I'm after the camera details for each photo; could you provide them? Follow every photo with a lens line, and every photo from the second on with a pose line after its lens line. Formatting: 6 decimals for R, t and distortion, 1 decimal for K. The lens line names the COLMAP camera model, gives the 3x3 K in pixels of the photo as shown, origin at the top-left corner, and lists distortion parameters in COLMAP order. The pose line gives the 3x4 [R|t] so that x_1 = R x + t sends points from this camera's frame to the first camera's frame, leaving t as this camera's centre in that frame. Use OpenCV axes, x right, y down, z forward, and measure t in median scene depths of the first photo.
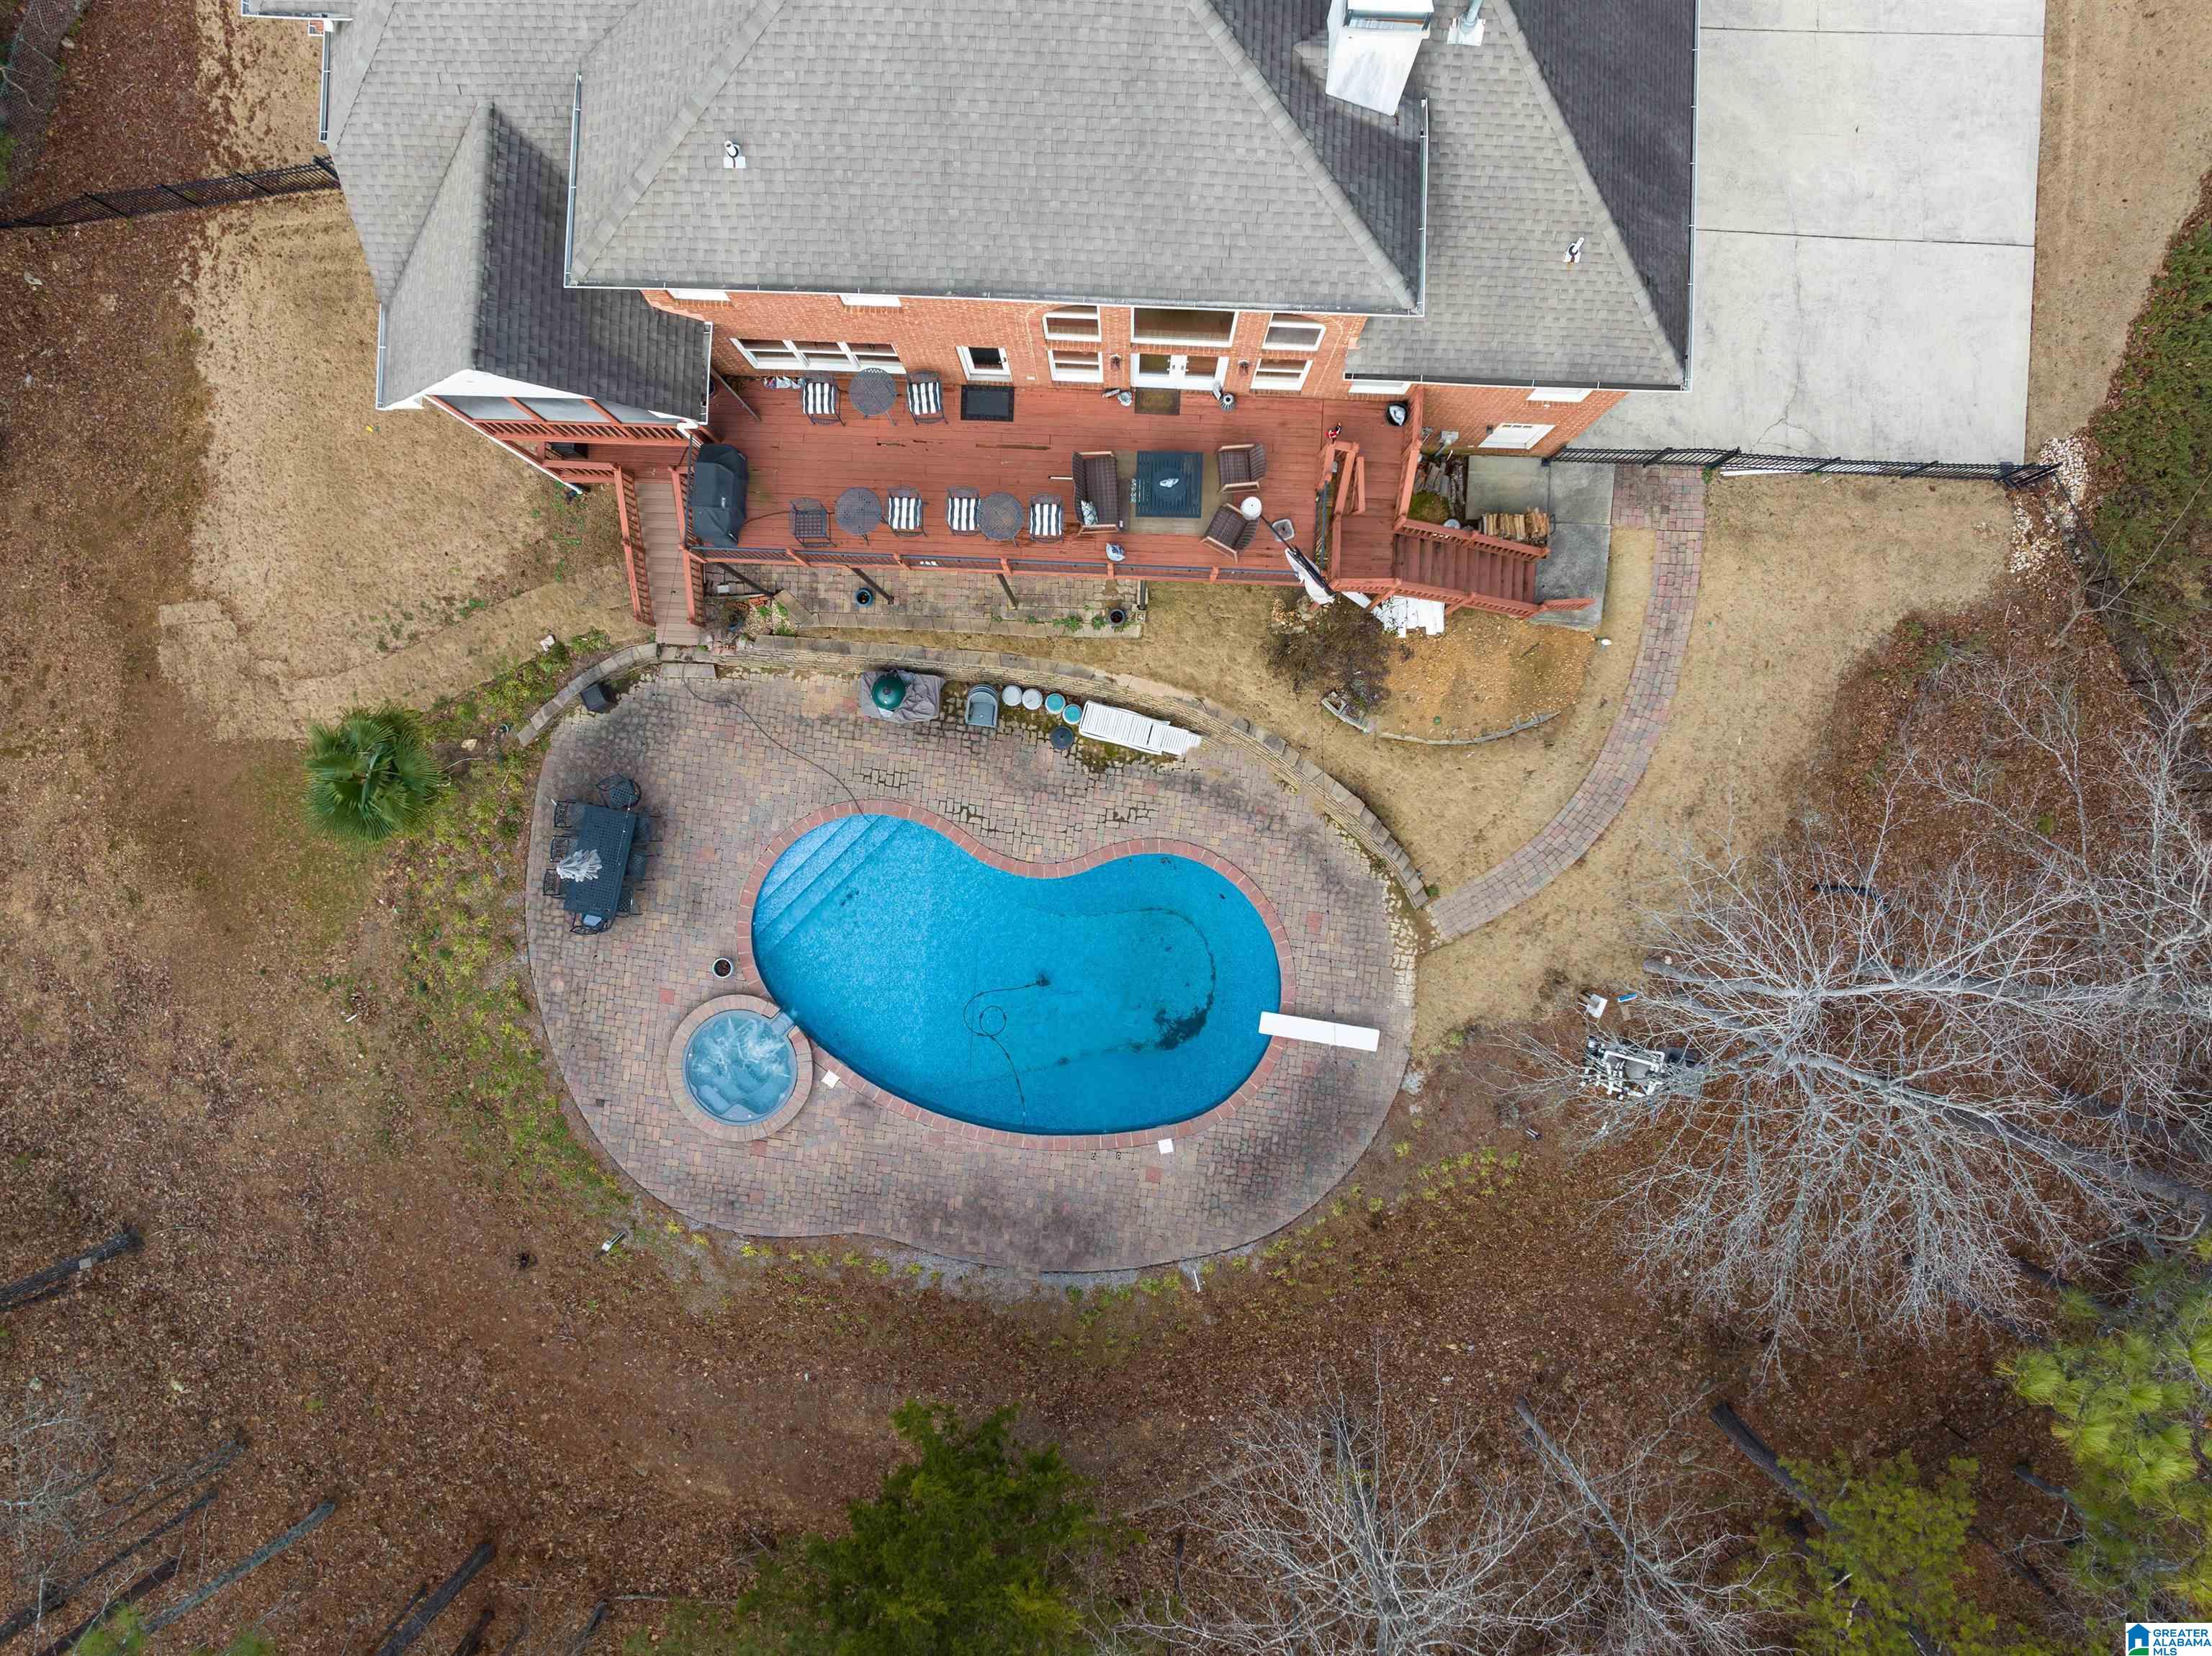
lens RADIAL K [[1560.9, 0, 1119.9], [0, 1560.9, 811.1], [0, 0, 1]] dist [-0.045787, 0.015155]
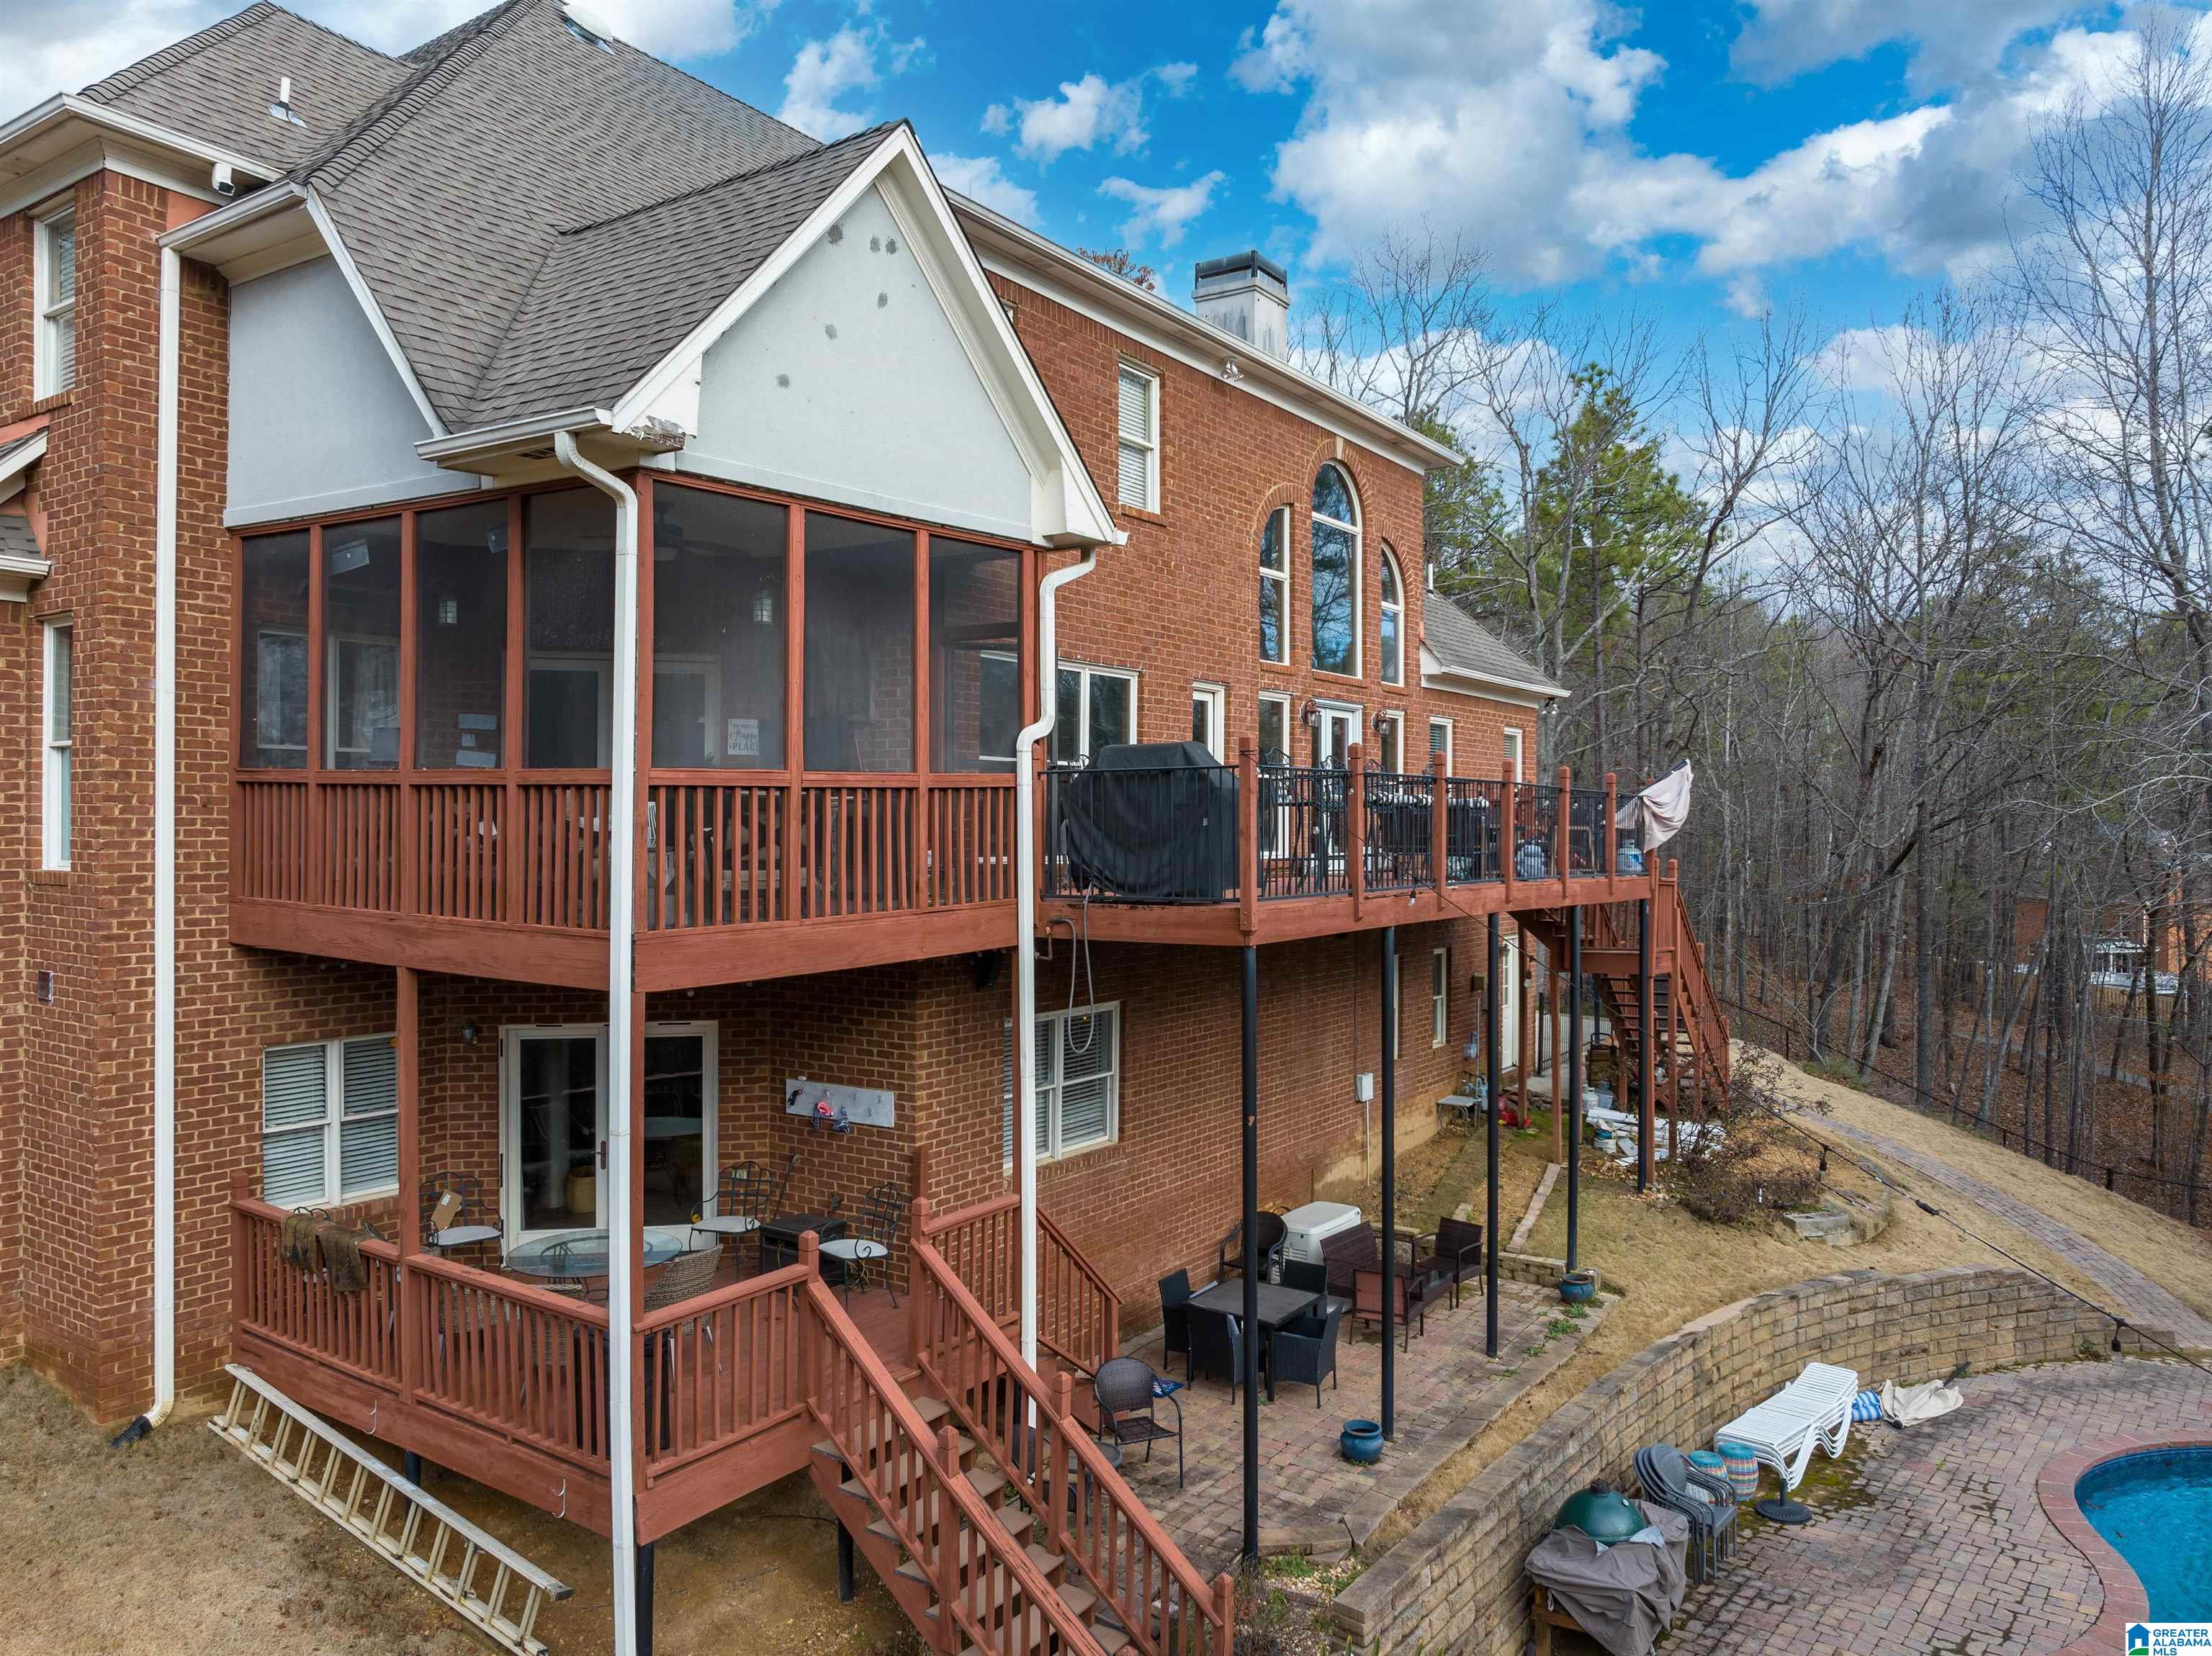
lens RADIAL K [[1560.9, 0, 1137.1], [0, 1560.9, 809.7], [0, 0, 1]] dist [-0.045787, 0.015155]
pose [[0.509952, 0.015447, 0.860064, -0.528032], [0.860158, 0.001002, -0.510026, 0.019546], [-0.008740, 0.999880, -0.012775, 0.804743]]
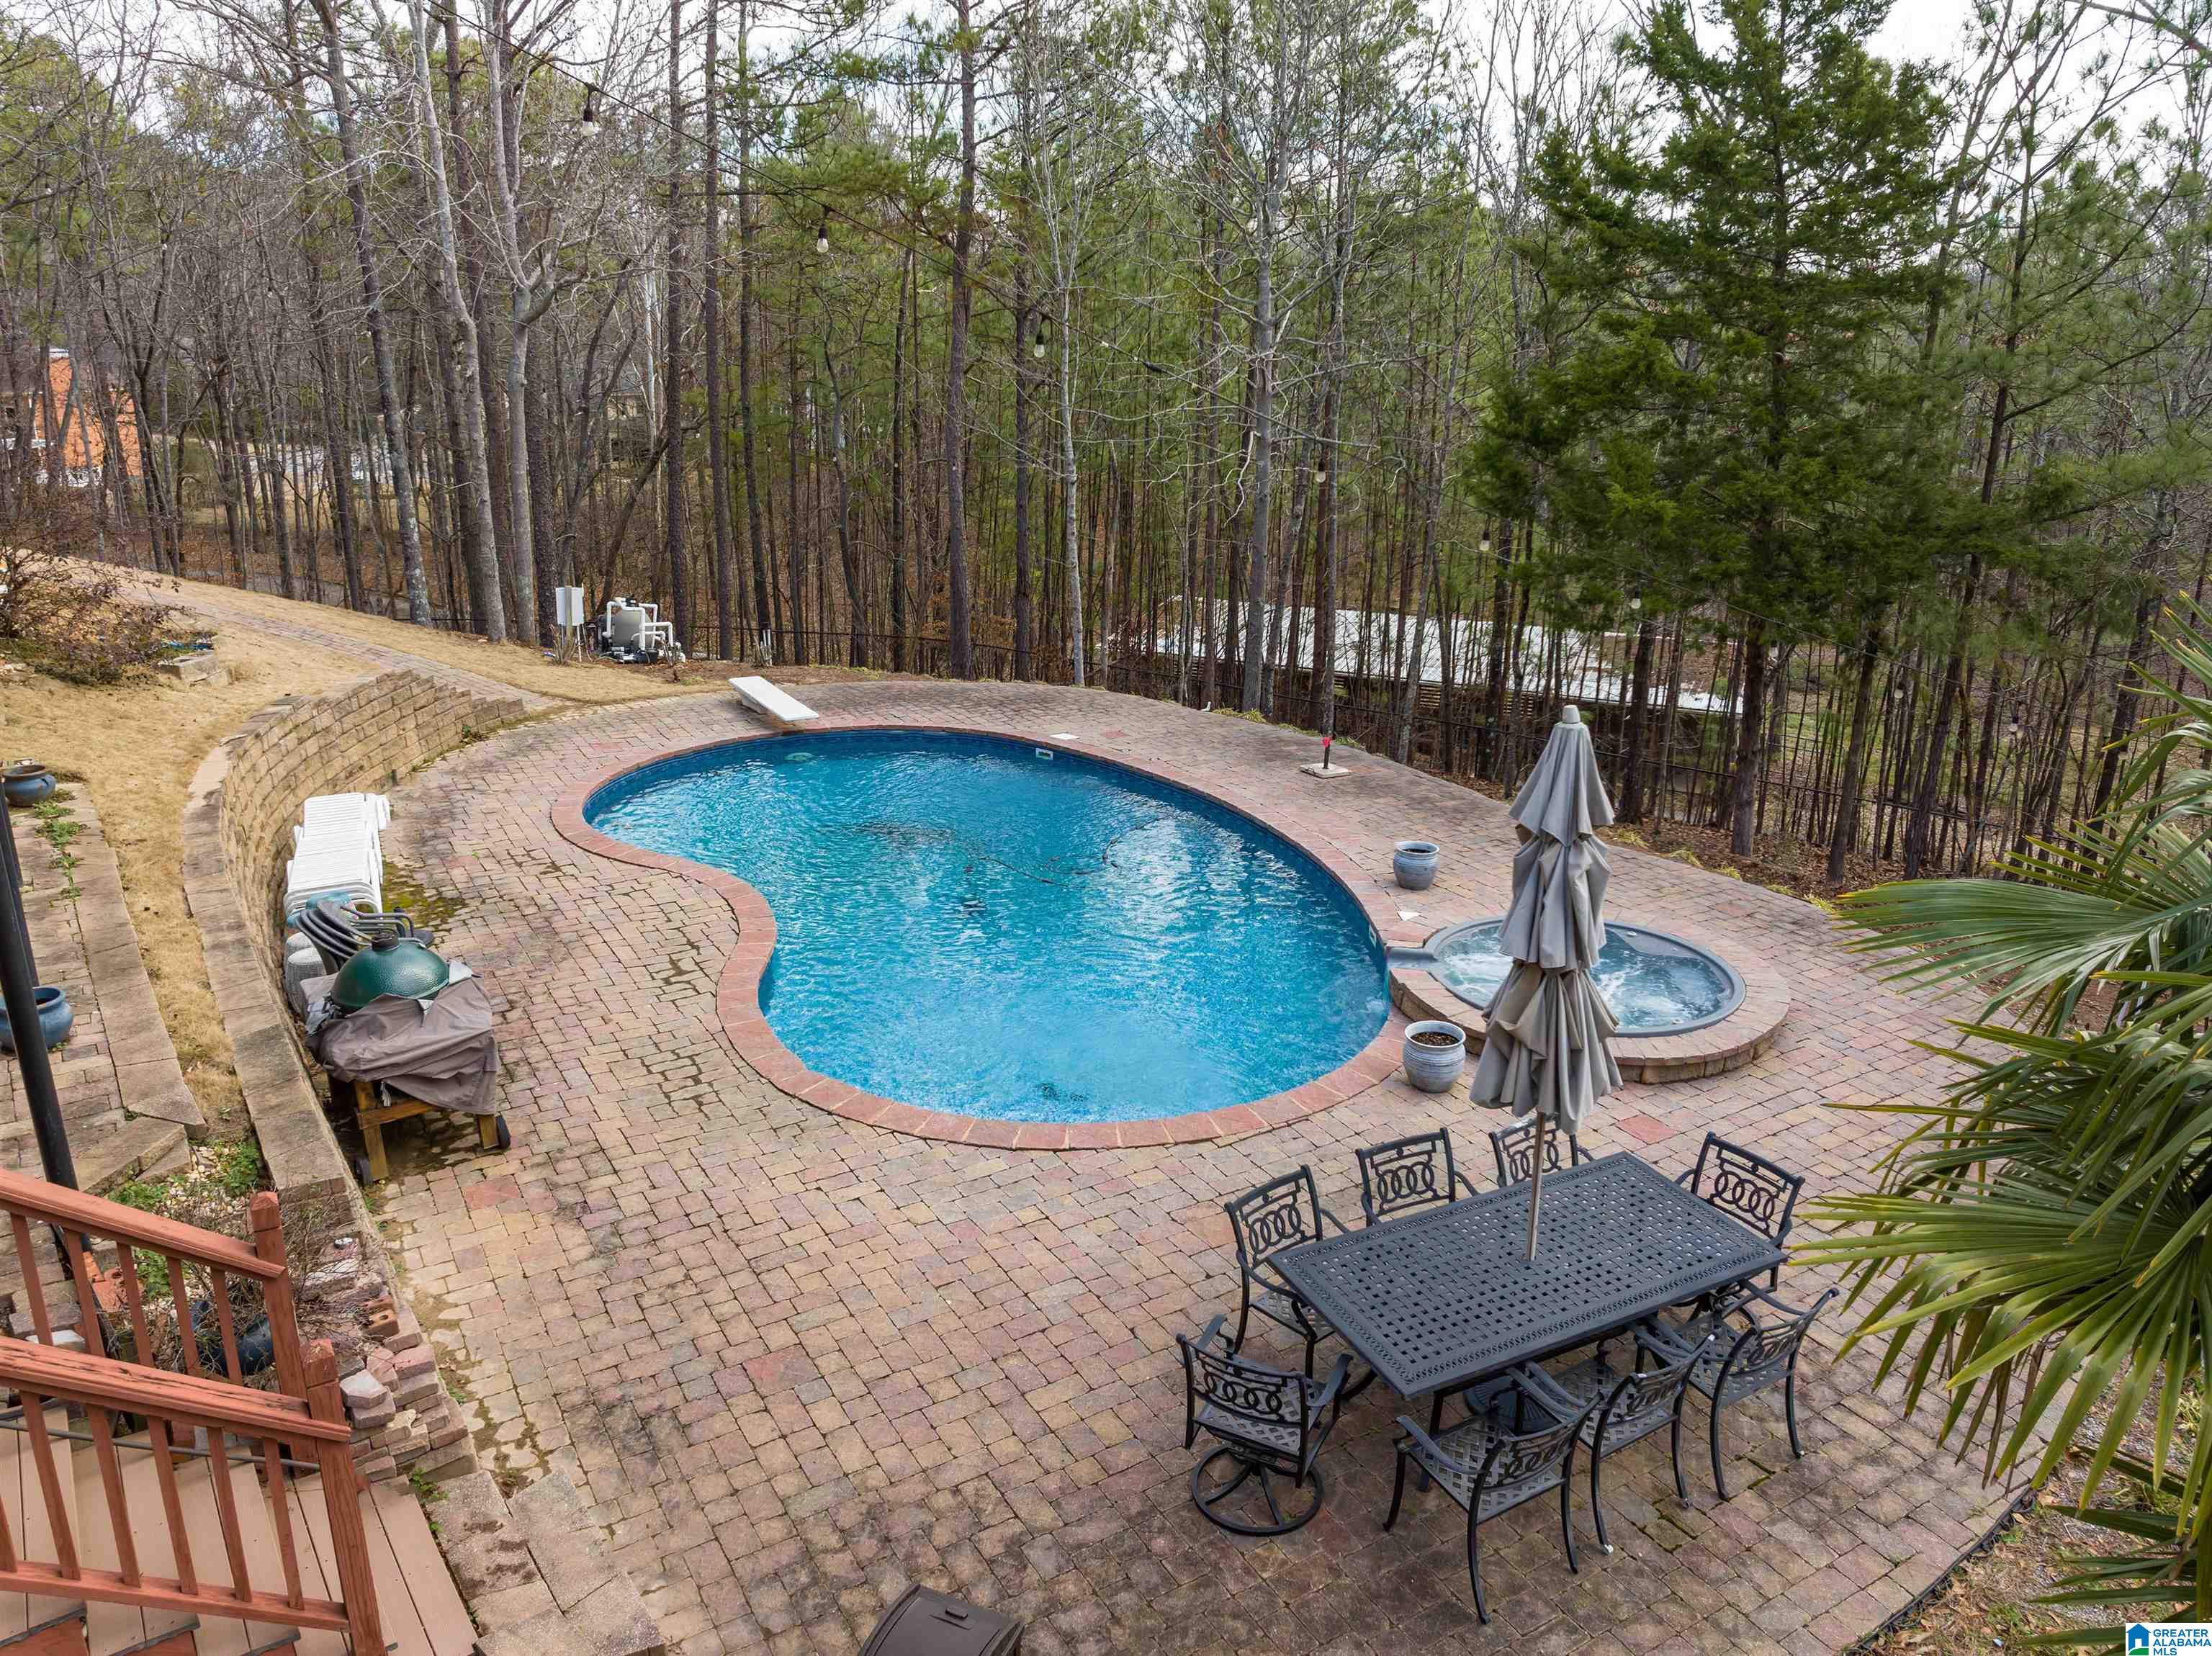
lens RADIAL K [[1560.9, 0, 1099.2], [0, 1560.9, 819.1], [0, 0, 1]] dist [-0.045787, 0.015155]
pose [[-0.641232, -0.223010, 0.734226, -0.436283], [0.767344, -0.183468, 0.614429, -0.149629], [-0.002317, 0.957395, 0.288771, 0.859291]]
